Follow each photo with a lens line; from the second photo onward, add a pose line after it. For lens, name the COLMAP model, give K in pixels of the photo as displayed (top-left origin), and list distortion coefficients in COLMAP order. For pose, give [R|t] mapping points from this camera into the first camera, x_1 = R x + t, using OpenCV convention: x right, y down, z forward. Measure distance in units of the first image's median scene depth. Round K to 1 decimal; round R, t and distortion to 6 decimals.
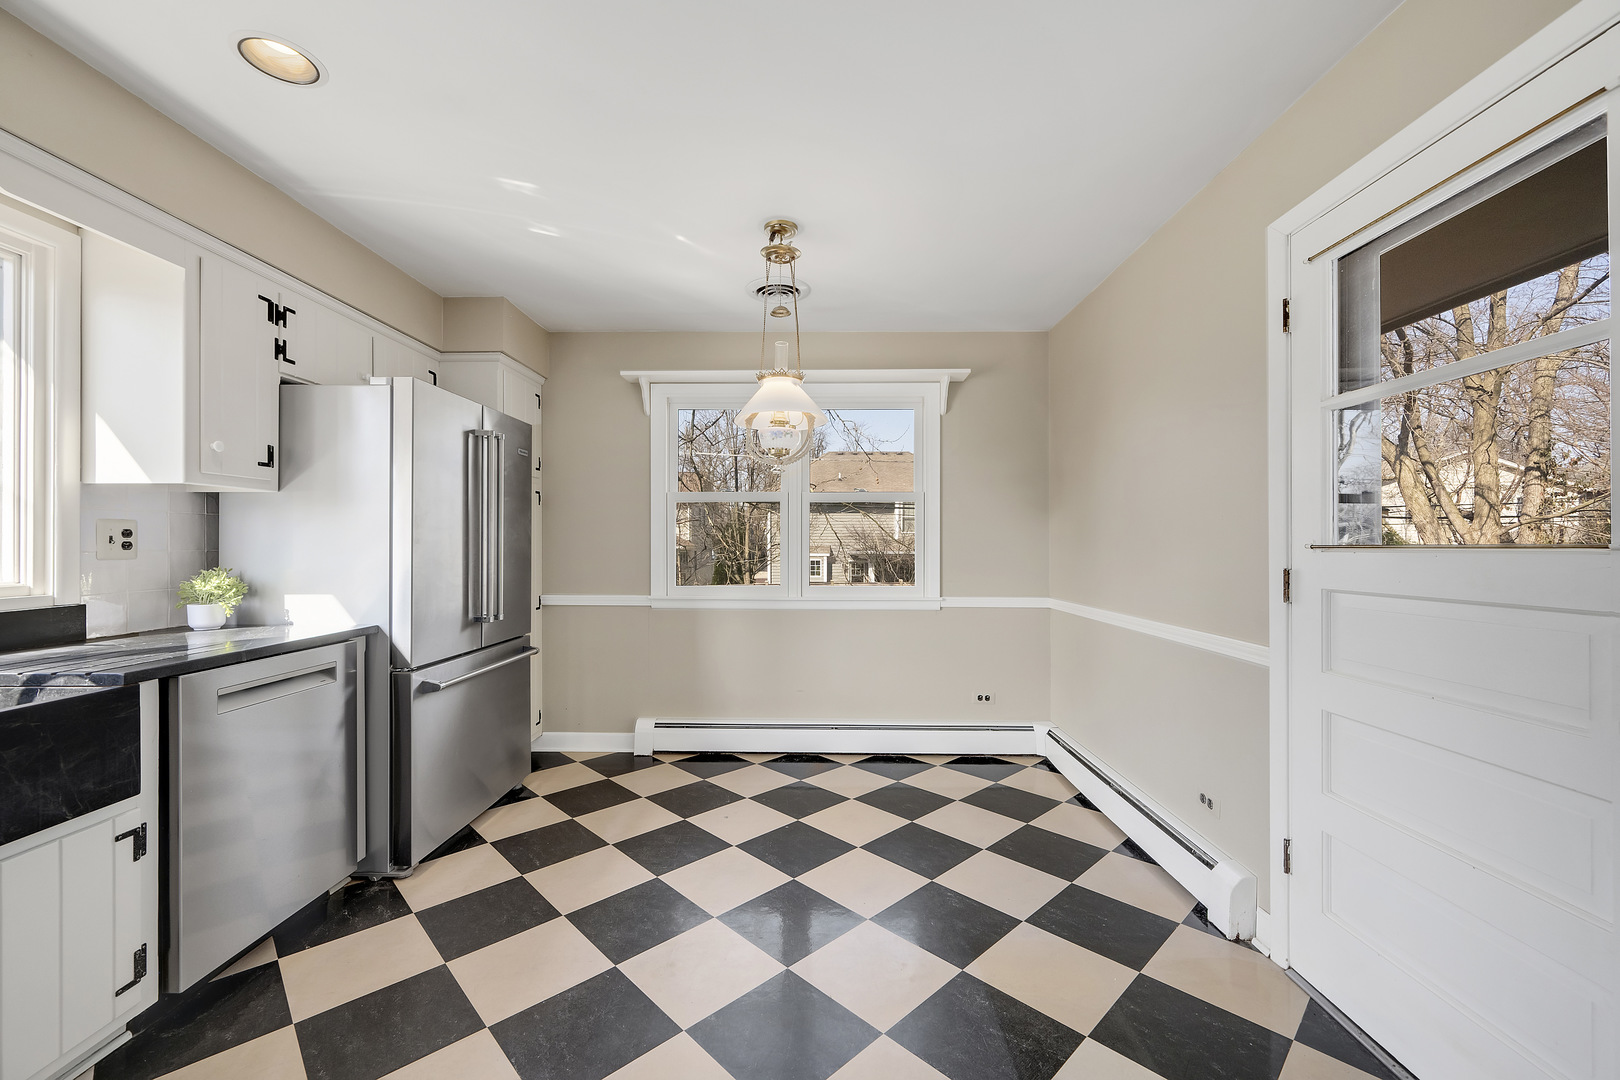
lens RADIAL K [[675.9, 0, 791.9], [0, 675.9, 547.1], [0, 0, 1]] dist [-0.007466, 0.000453]
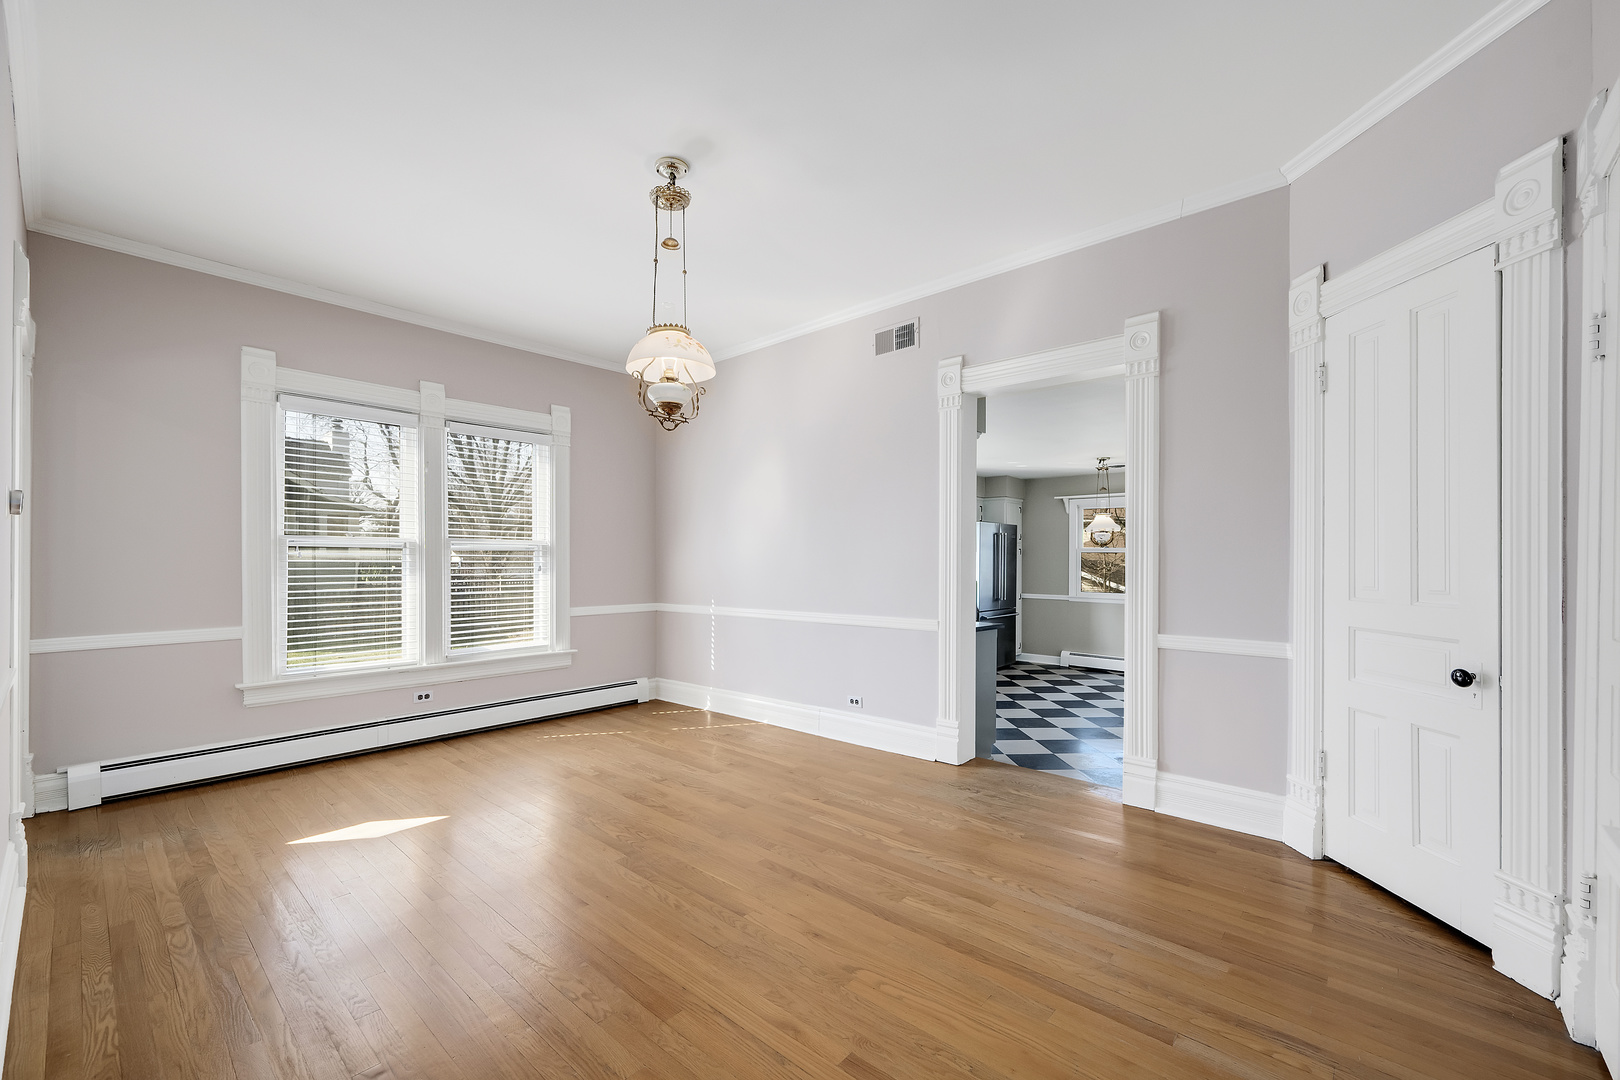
lens RADIAL K [[675.9, 0, 800.1], [0, 675.9, 556.7], [0, 0, 1]] dist [-0.007466, 0.000453]
pose [[0.760513, 0.002327, -0.649318, 0.824953], [-0.007294, 0.999961, -0.004960, -0.055989], [0.649282, 0.008508, 0.760501, -1.869169]]
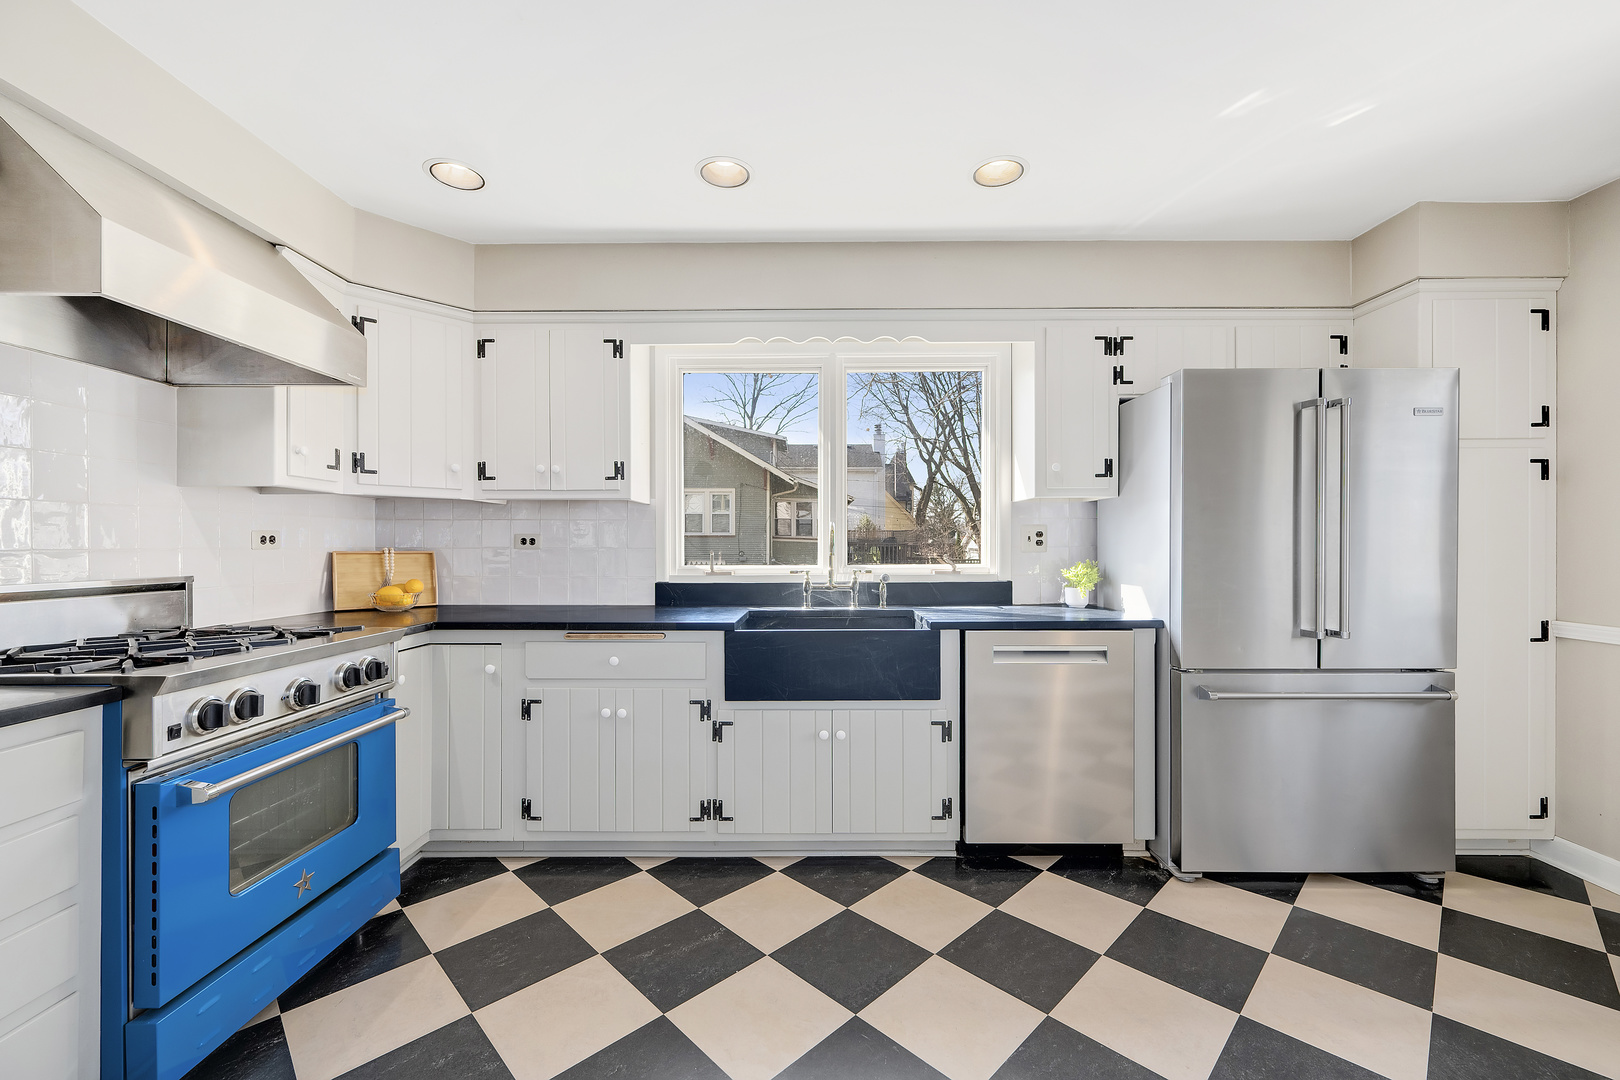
lens RADIAL K [[675.9, 0, 812.2], [0, 675.9, 546.3], [0, 0, 1]] dist [-0.007466, 0.000453]
pose [[0.006549, 0.002887, -0.999974, 0.380213], [-0.002512, 0.999993, 0.002871, 0.002043], [0.999975, 0.002493, 0.006556, 0.427574]]
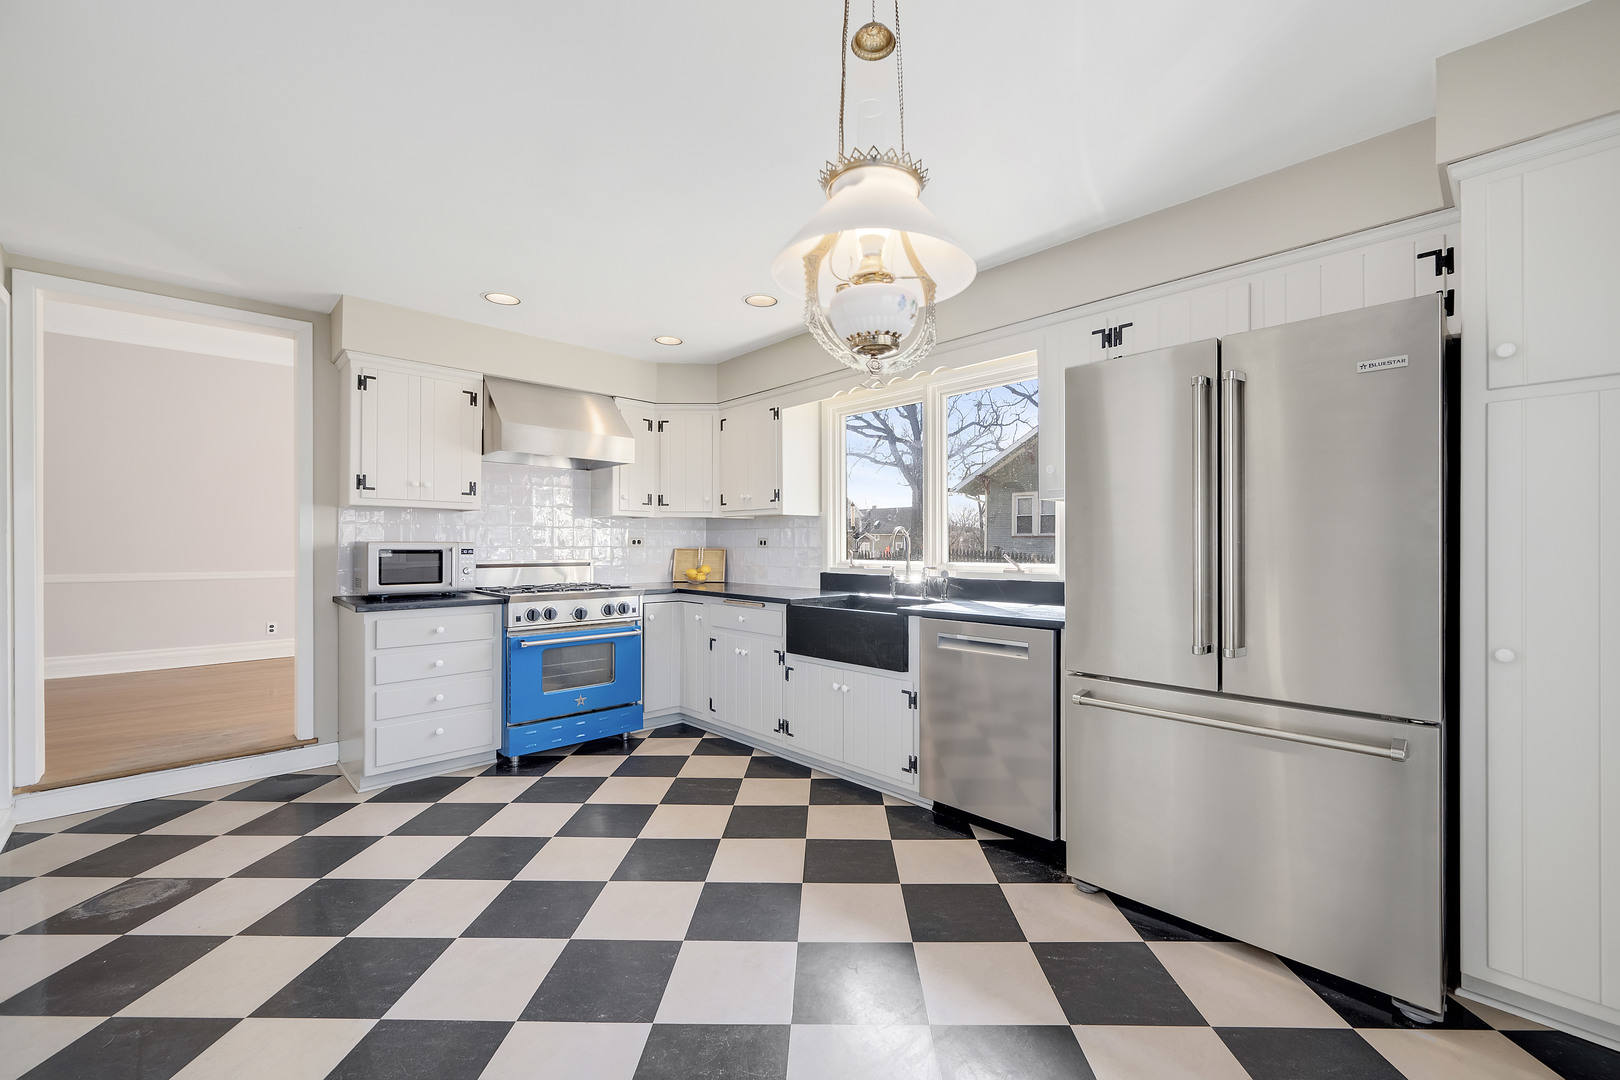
lens RADIAL K [[675.9, 0, 799.9], [0, 675.9, 545.4], [0, 0, 1]] dist [-0.007466, 0.000453]
pose [[-0.732751, 0.000139, -0.680497, 0.350476], [-0.002498, 0.999993, 0.002895, -0.000789], [0.680493, 0.003821, -0.732745, 1.417812]]
